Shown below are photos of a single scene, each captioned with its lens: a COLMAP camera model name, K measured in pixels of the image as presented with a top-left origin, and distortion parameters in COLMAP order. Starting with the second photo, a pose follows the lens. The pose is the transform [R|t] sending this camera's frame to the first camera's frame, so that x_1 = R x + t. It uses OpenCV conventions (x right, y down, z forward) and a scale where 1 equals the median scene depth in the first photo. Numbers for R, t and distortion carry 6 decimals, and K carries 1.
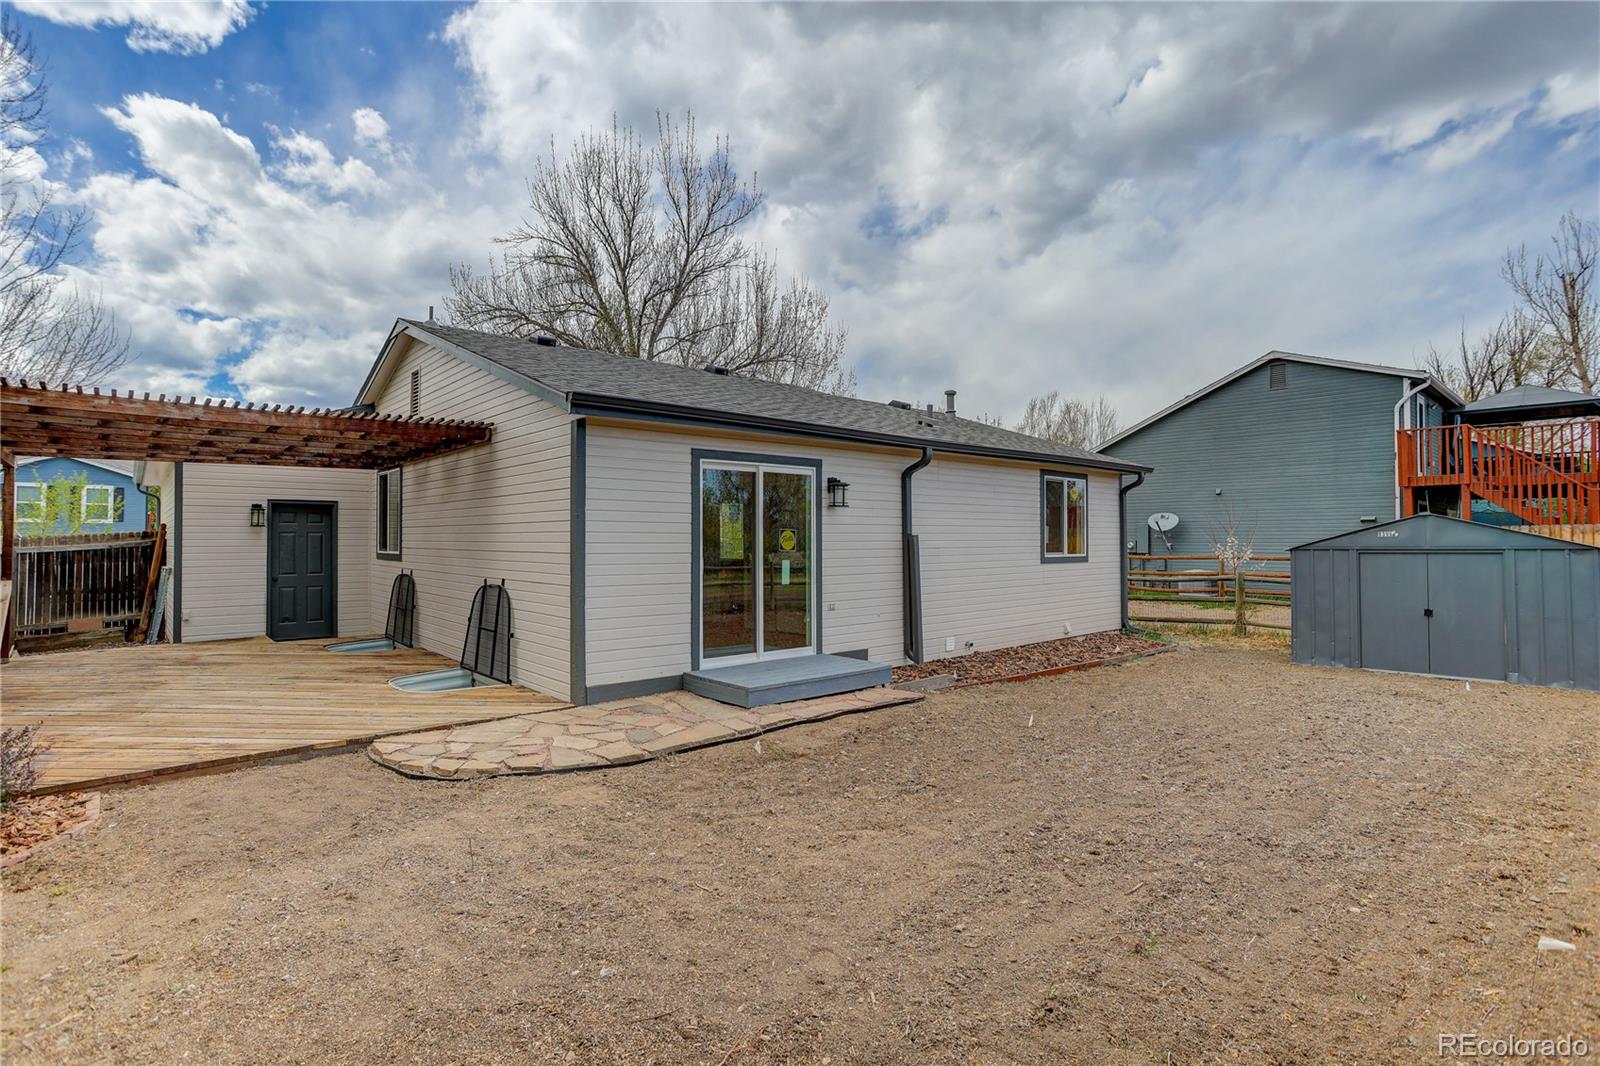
lens RADIAL K [[779.6, 0, 753.9], [0, 779.6, 535.1], [0, 0, 1]] dist [-0.004643, -0.000052]
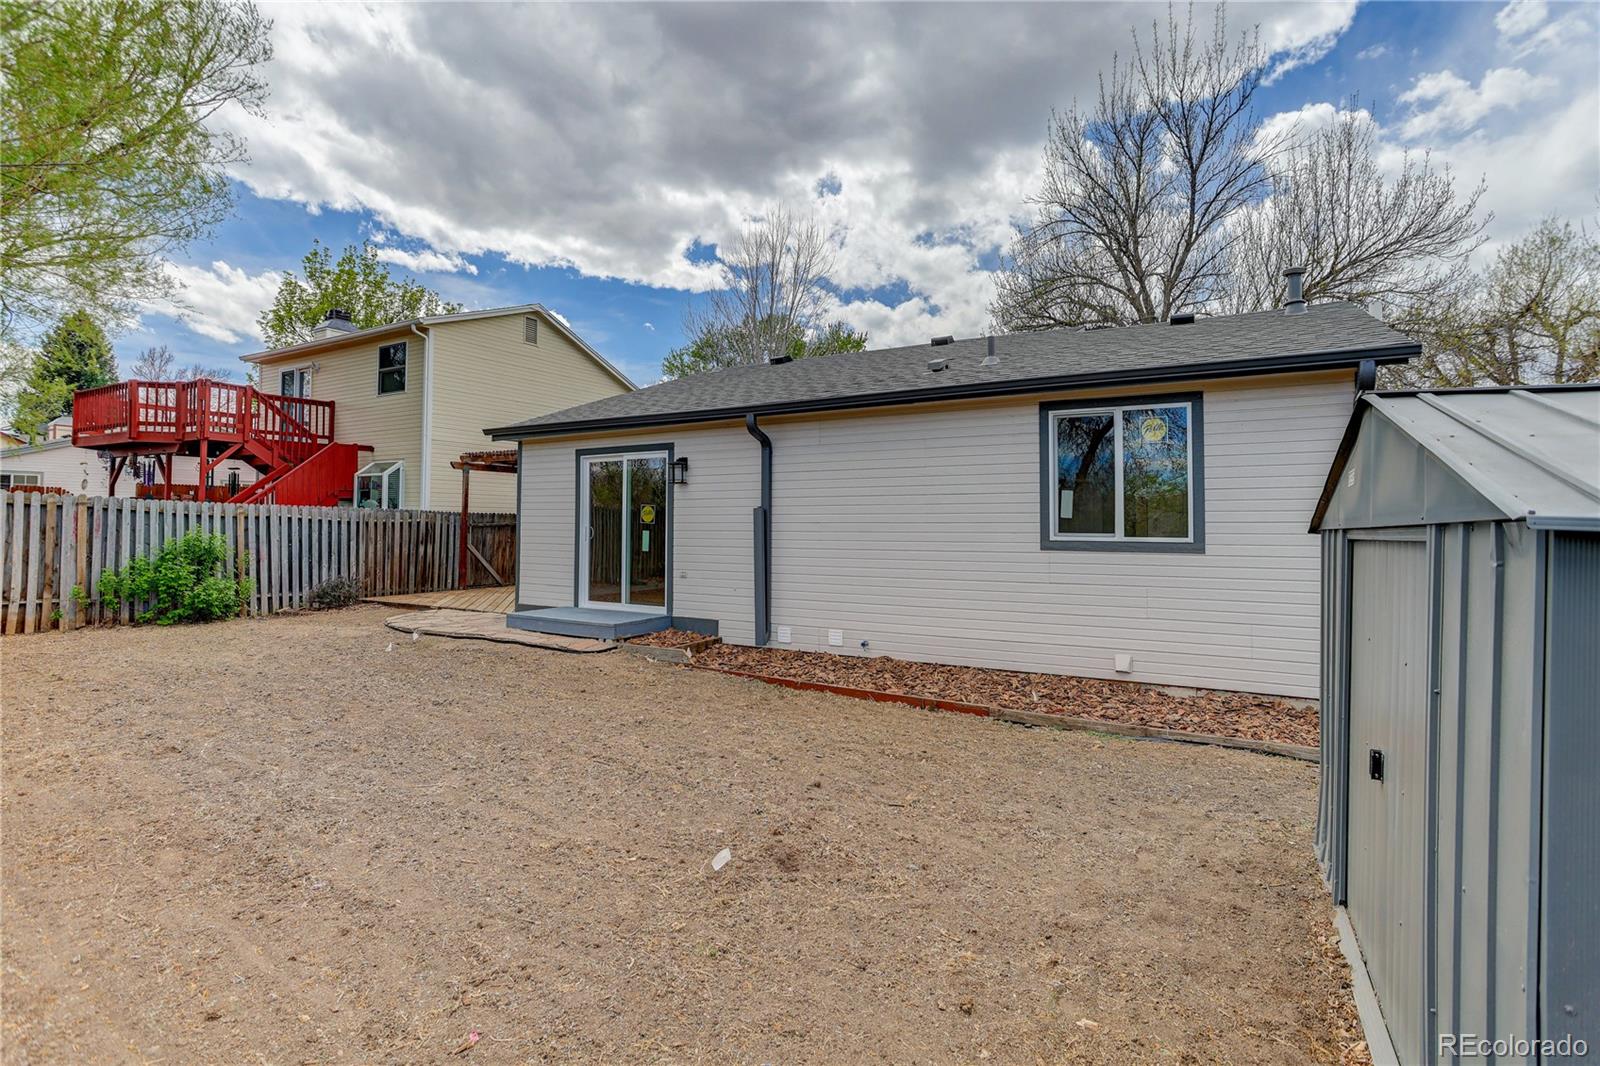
lens RADIAL K [[779.6, 0, 754.5], [0, 779.6, 481.5], [0, 0, 1]] dist [-0.004643, -0.000052]
pose [[0.303708, -0.052591, -0.951313, 0.902376], [-0.002686, 0.998424, -0.056053, 0.017234], [0.952761, 0.019579, 0.303088, 0.577278]]
